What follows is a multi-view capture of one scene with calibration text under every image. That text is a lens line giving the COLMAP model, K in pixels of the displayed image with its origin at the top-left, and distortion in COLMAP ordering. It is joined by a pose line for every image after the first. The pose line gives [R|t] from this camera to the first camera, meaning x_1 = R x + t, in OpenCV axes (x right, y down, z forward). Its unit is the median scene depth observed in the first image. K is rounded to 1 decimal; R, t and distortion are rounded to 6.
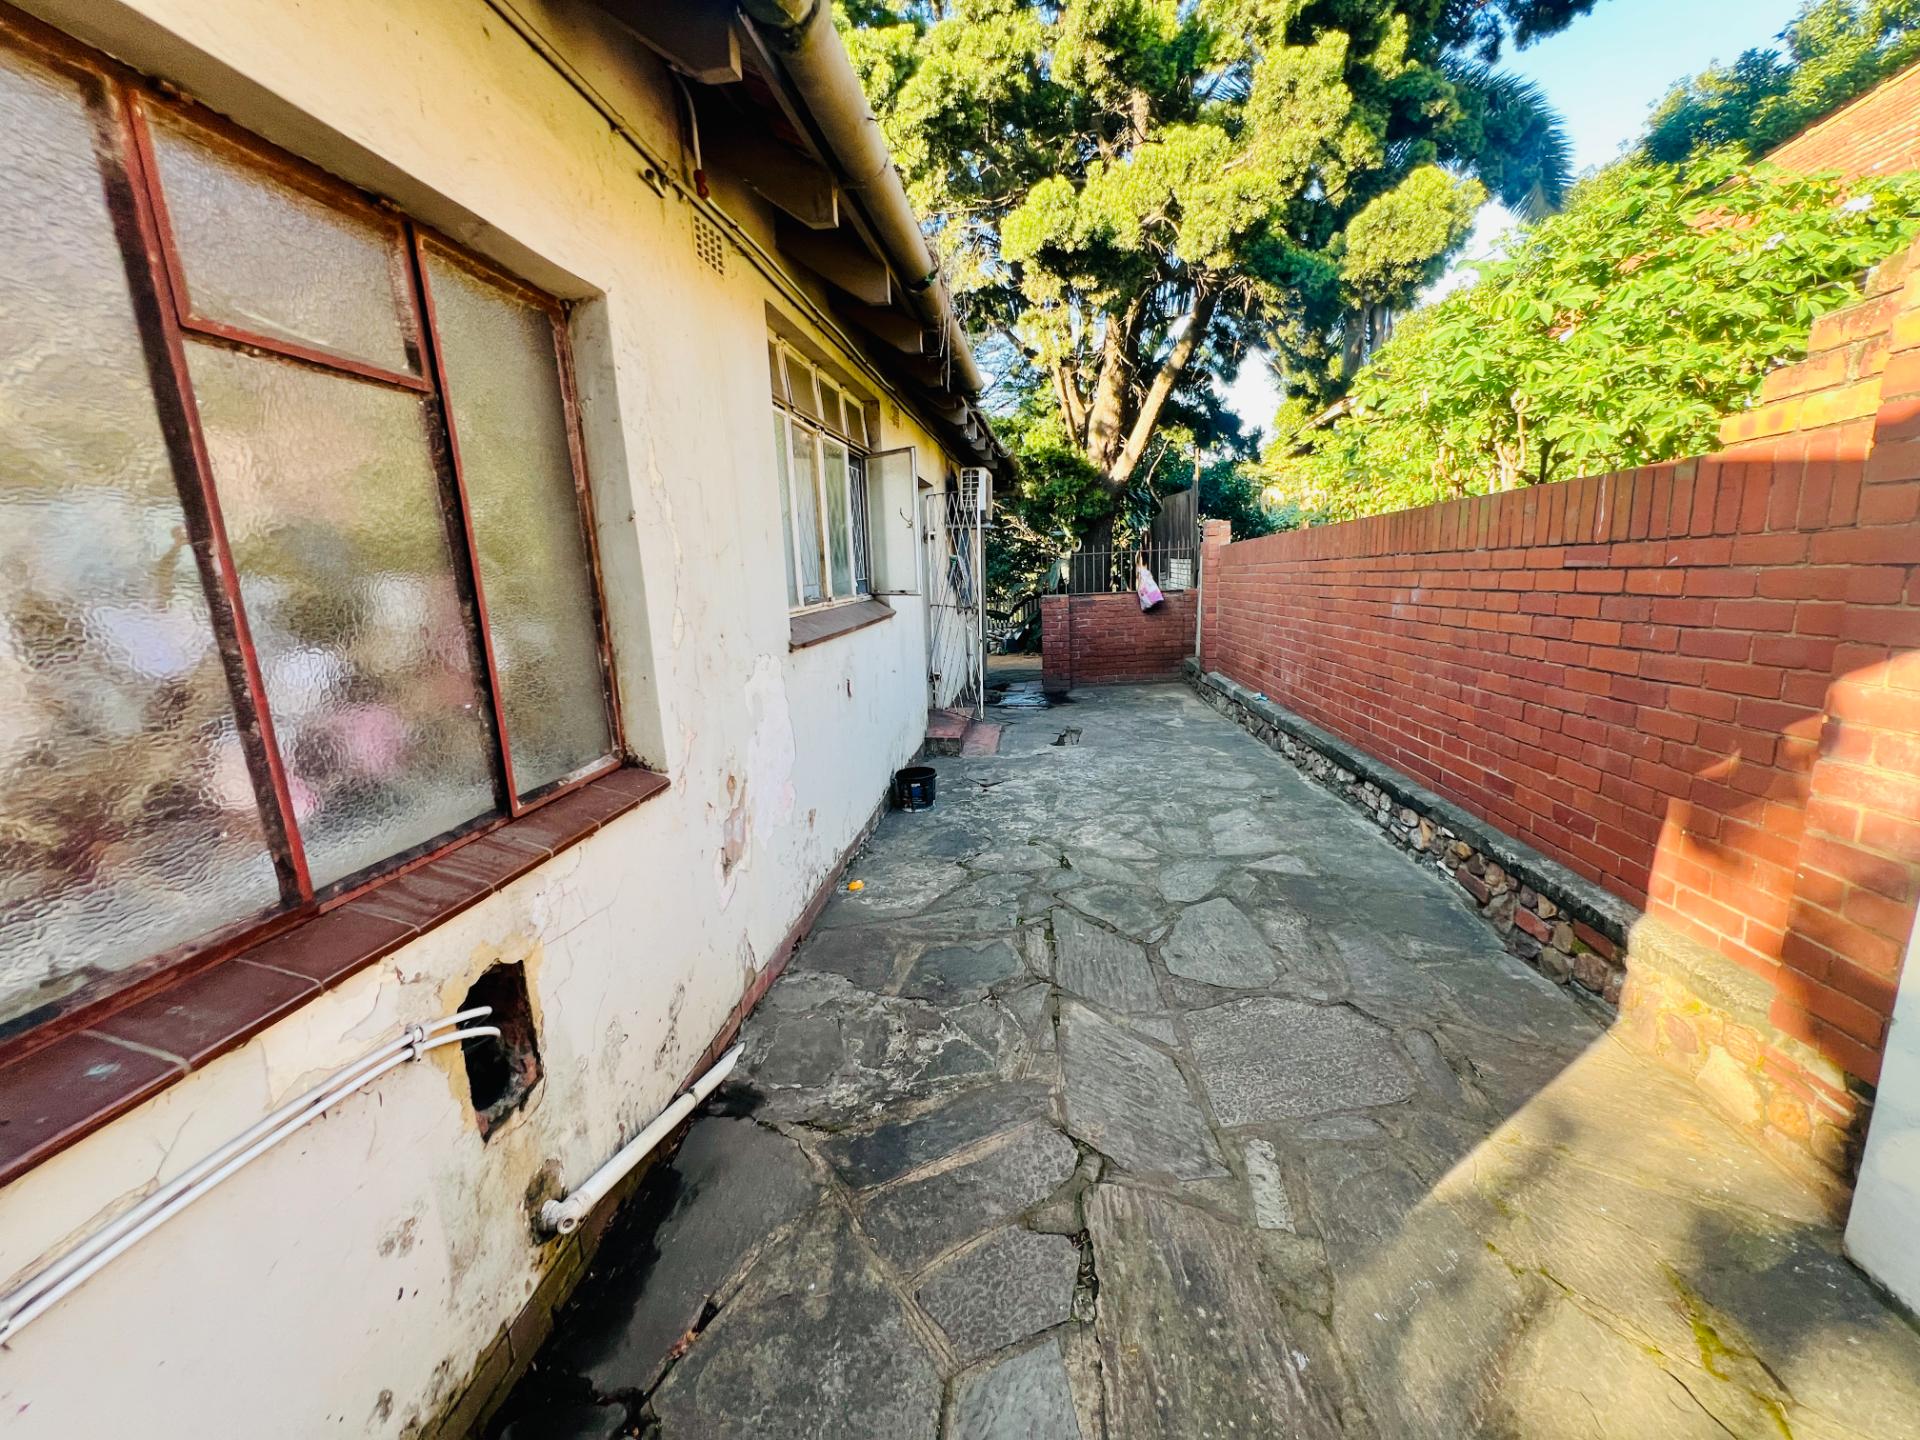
lens RADIAL K [[768.9, 0, 959.4], [0, 768.9, 724.5], [0, 0, 1]] dist [-0.002133, -0.000249]
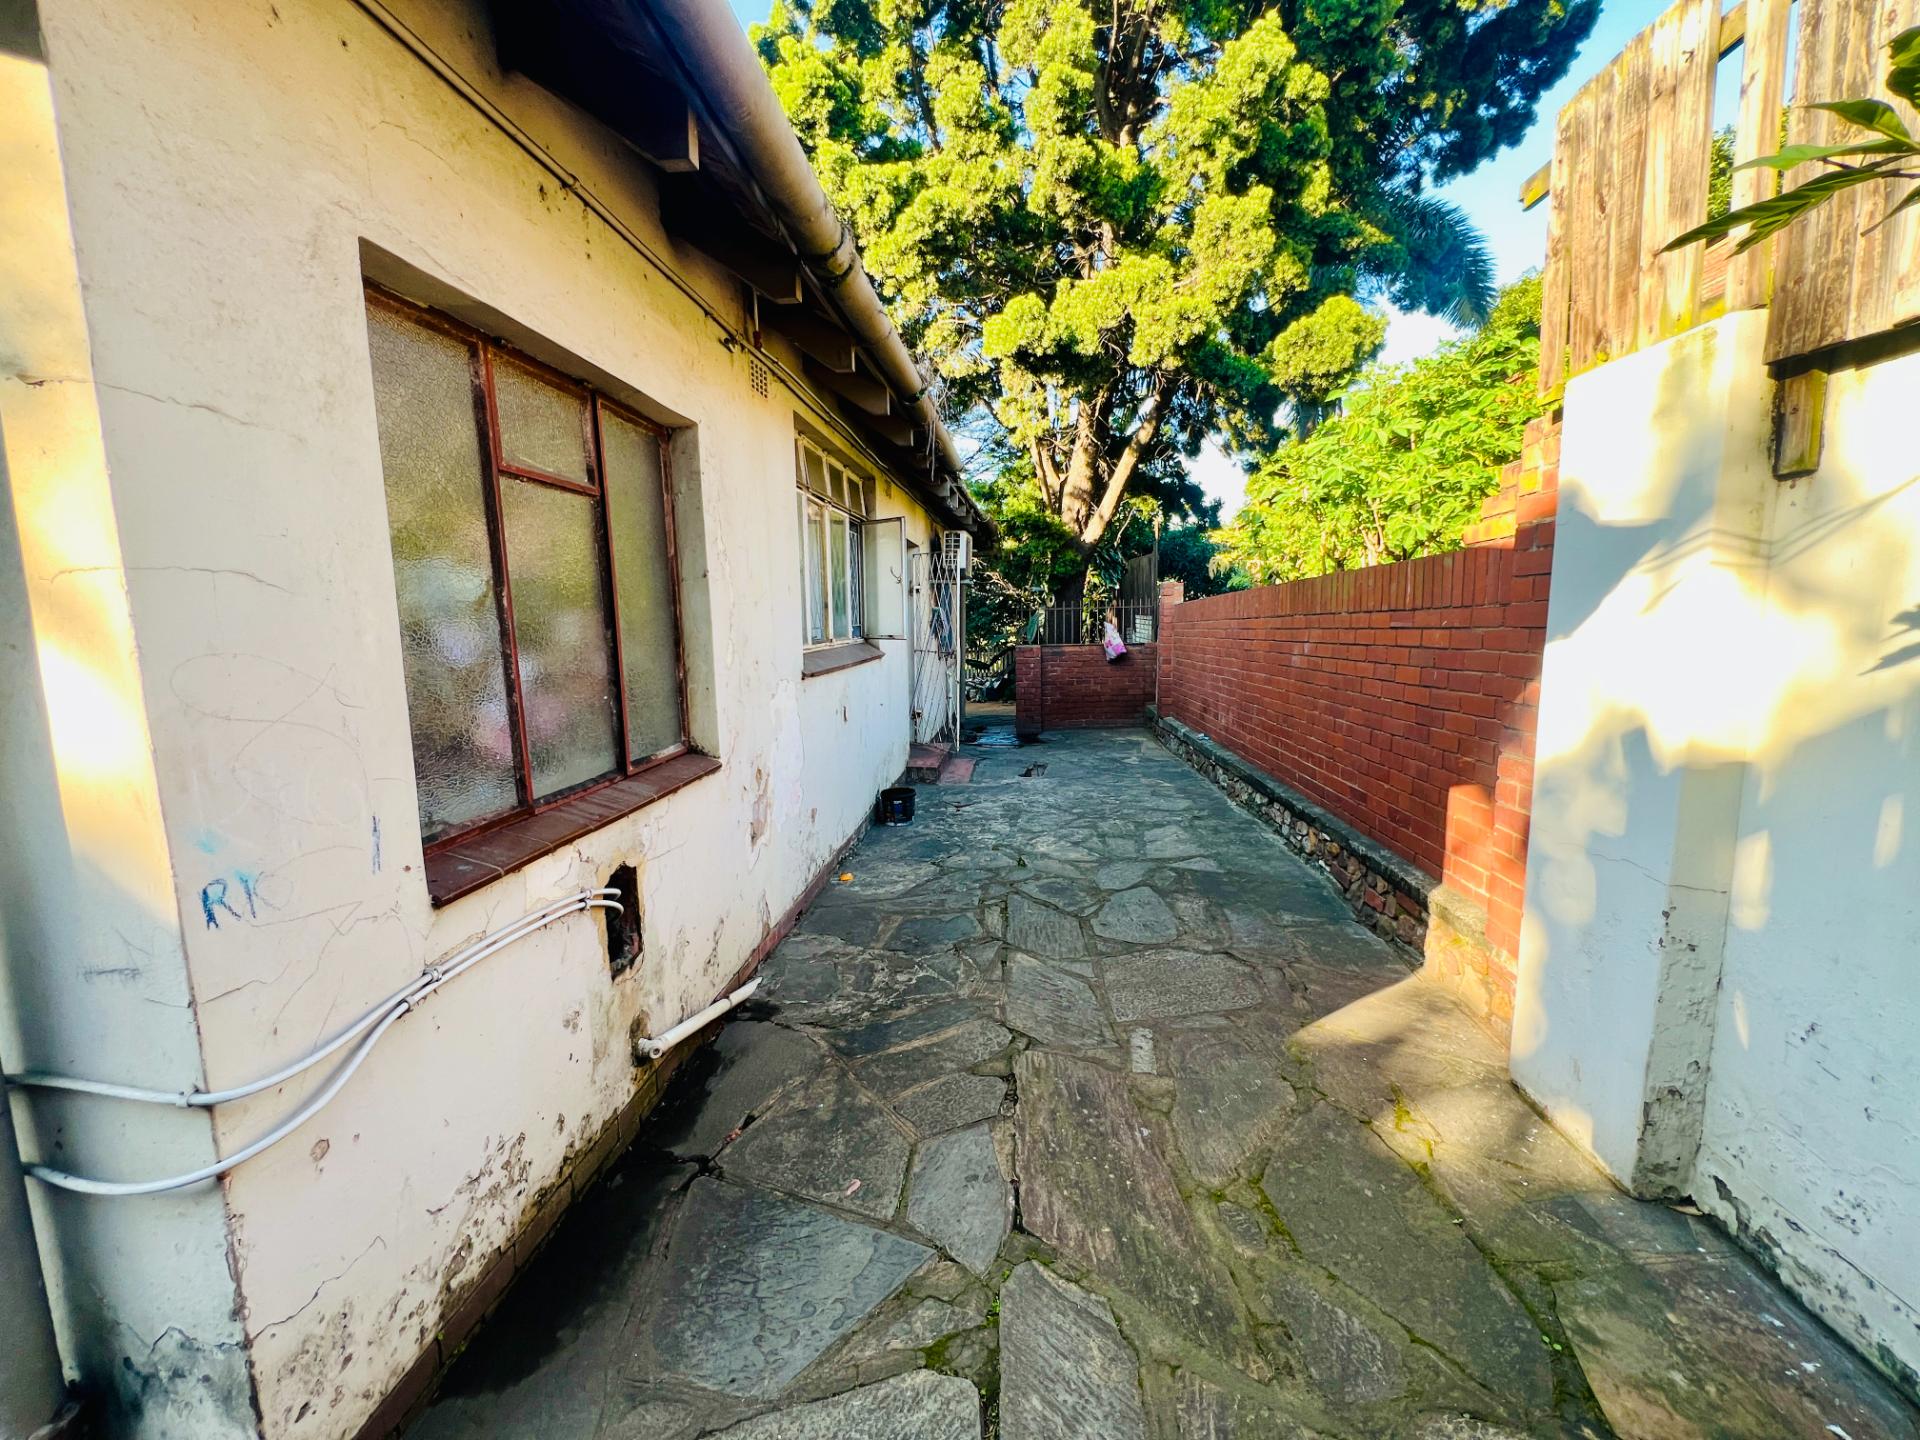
lens RADIAL K [[768.9, 0, 961.1], [0, 768.9, 722.0], [0, 0, 1]] dist [-0.002133, -0.000249]
pose [[0.999434, 0.021360, 0.025992, 0.010910], [-0.019526, 0.997434, -0.068875, 0.067224], [-0.027397, 0.068329, 0.997287, -0.305769]]
